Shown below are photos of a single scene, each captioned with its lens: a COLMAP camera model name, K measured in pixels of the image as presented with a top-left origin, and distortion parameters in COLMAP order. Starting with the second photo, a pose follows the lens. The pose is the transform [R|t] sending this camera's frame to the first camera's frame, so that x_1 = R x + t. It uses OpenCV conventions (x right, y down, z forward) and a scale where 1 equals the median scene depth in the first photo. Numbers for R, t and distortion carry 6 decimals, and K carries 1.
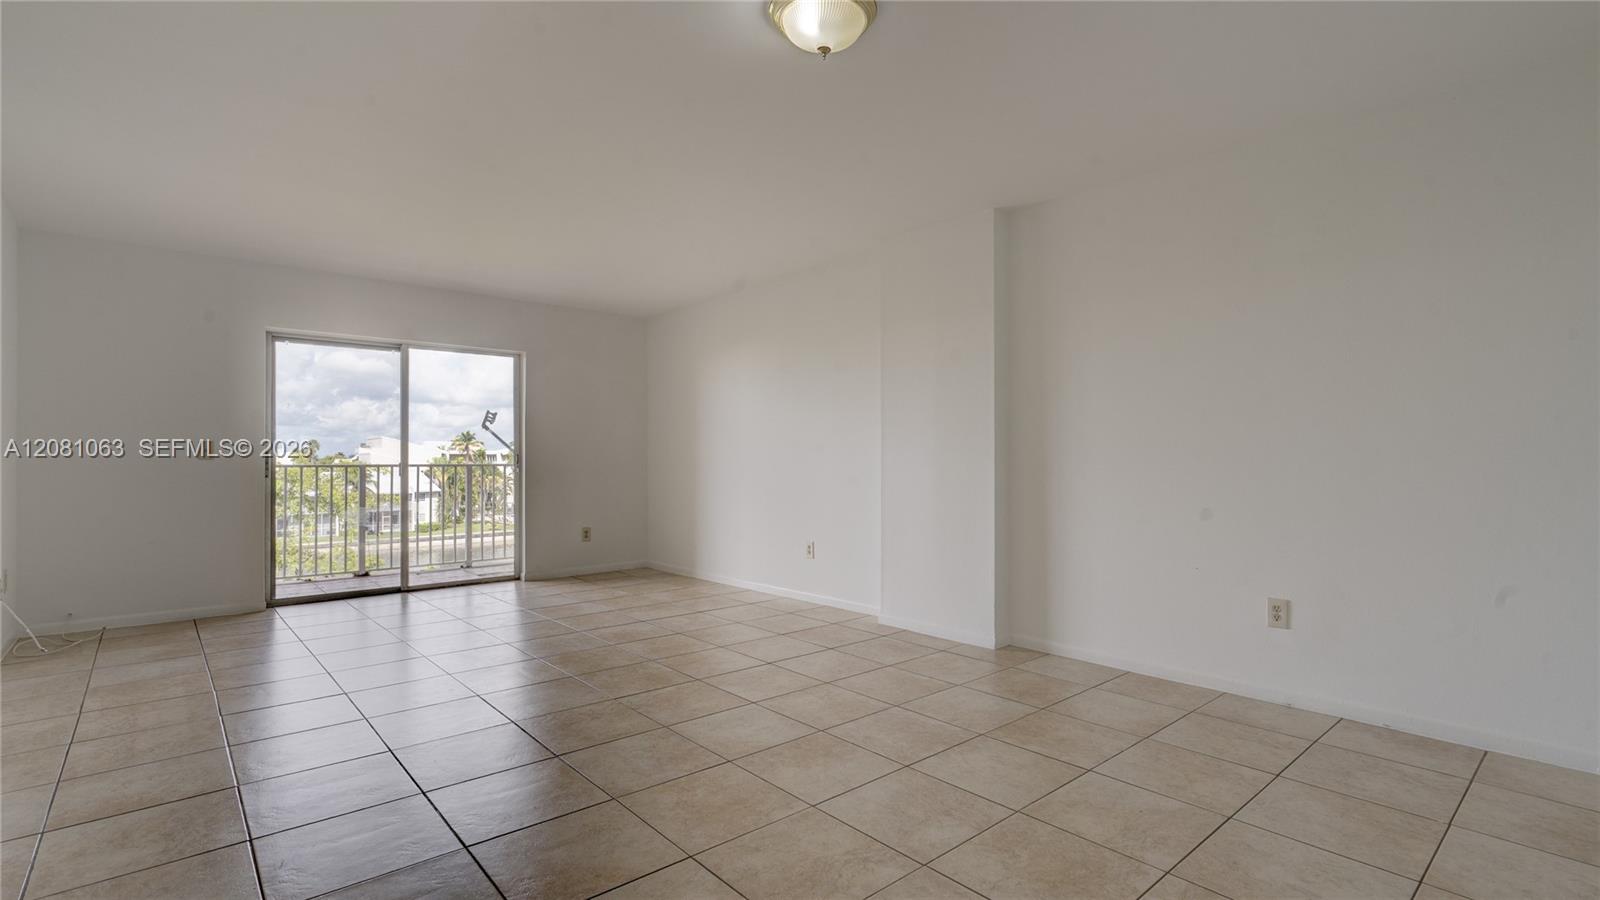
lens RADIAL K [[725.6, 0, 799.7], [0, 725.6, 462.2], [0, 0, 1]] dist [-0.004474, 0.002656]
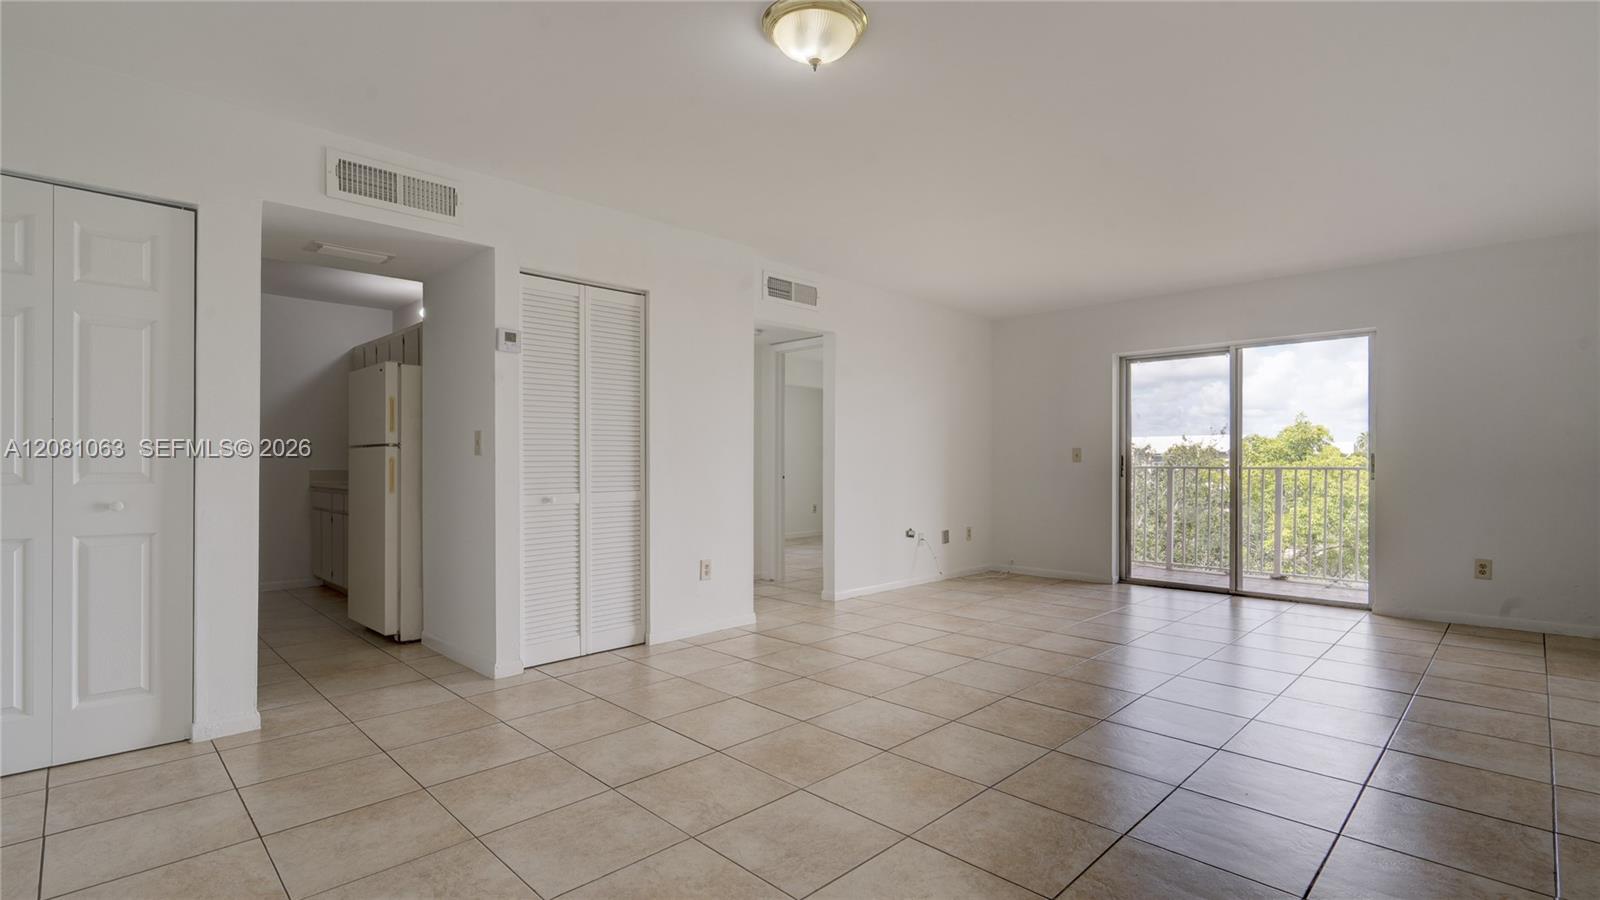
lens RADIAL K [[725.6, 0, 811.3], [0, 725.6, 458.0], [0, 0, 1]] dist [-0.004474, 0.002656]
pose [[0.082430, -0.003625, -0.996590, 0.402713], [-0.004418, 0.999982, -0.004003, -0.002432], [0.996587, 0.004733, 0.082412, 0.344457]]
